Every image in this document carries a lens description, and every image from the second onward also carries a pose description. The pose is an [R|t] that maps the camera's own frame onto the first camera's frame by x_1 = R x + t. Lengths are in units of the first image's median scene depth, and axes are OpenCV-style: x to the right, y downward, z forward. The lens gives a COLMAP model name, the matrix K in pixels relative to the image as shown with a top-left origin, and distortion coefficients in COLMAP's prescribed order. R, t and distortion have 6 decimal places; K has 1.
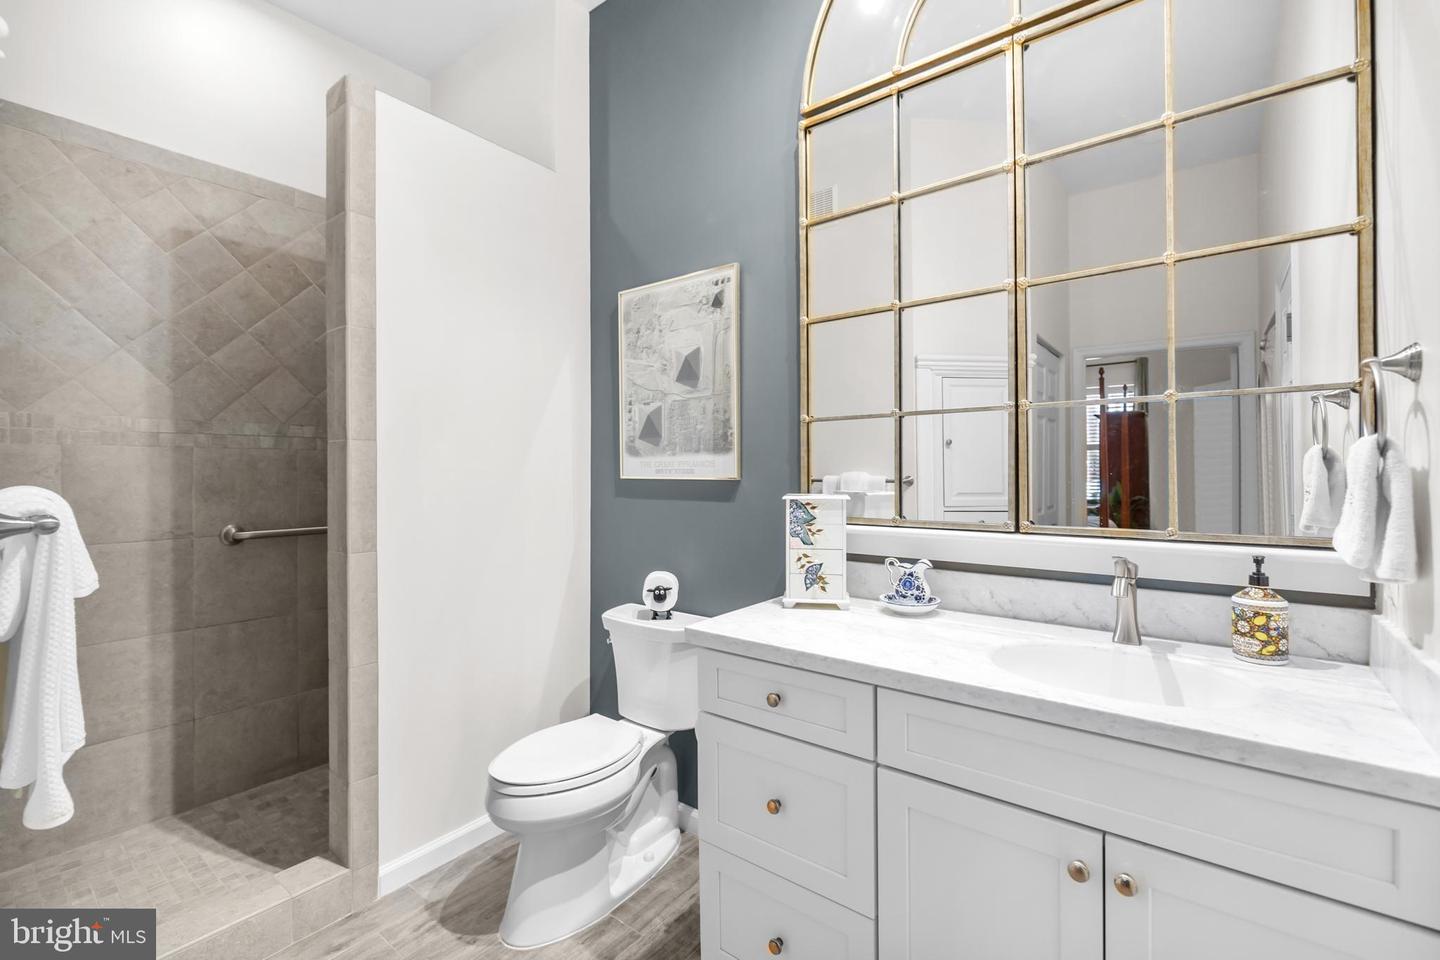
lens RADIAL K [[612.8, 0, 730.7], [0, 612.8, 474.2], [0, 0, 1]] dist [0.000972, -0.000205]
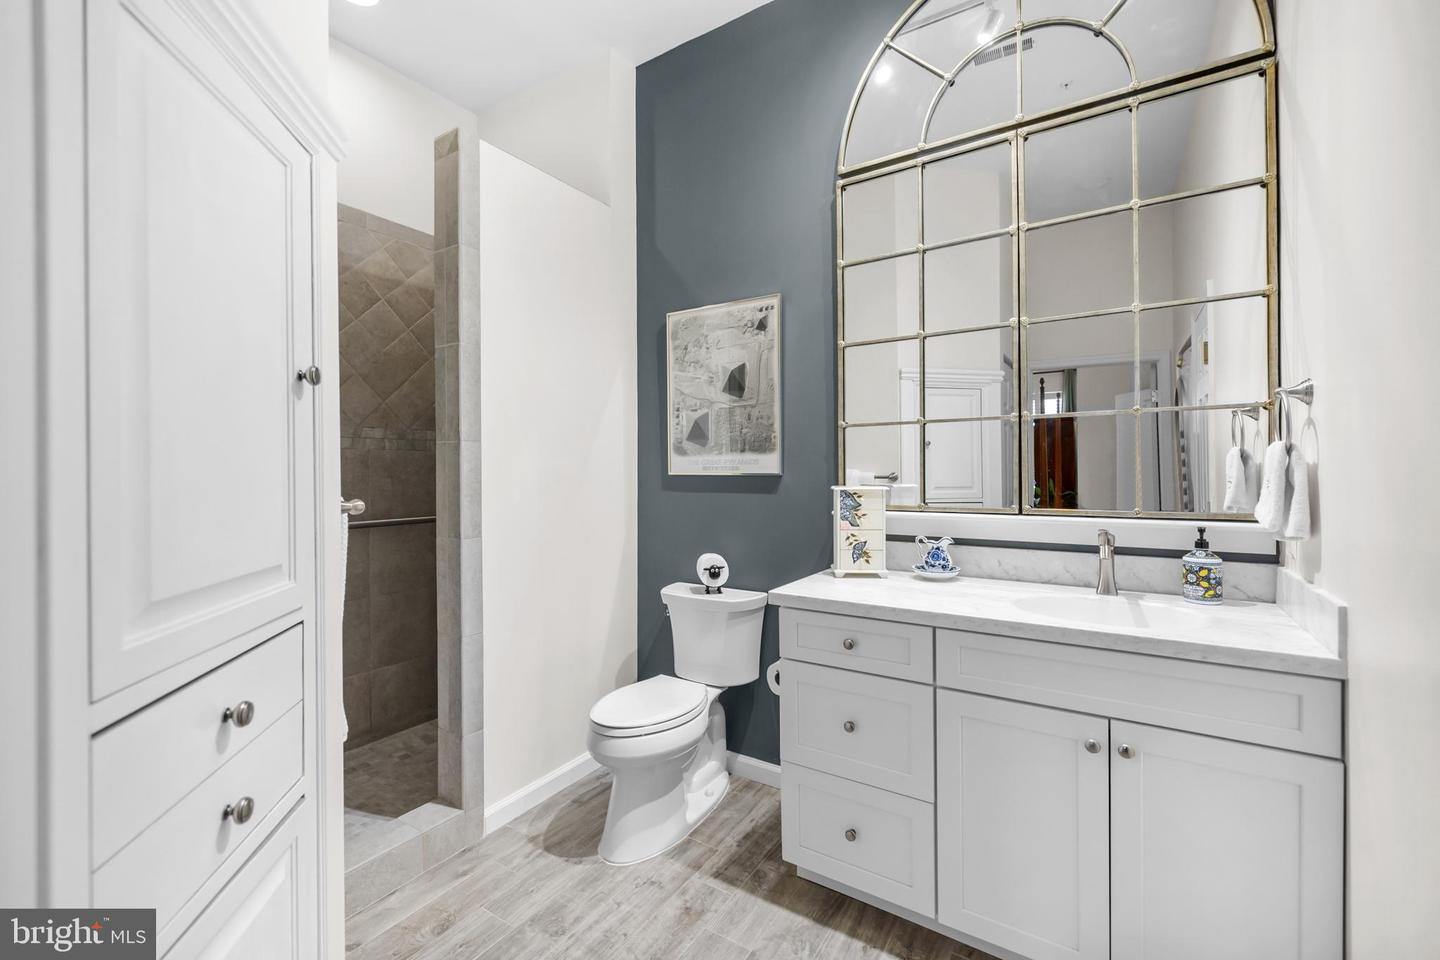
lens RADIAL K [[612.8, 0, 708.4], [0, 612.8, 474.7], [0, 0, 1]] dist [0.000972, -0.000205]
pose [[0.996364, -0.002905, 0.085143, -0.269082], [0.002815, 0.999995, 0.001182, 0.007547], [-0.085146, -0.000938, 0.996368, -0.208927]]
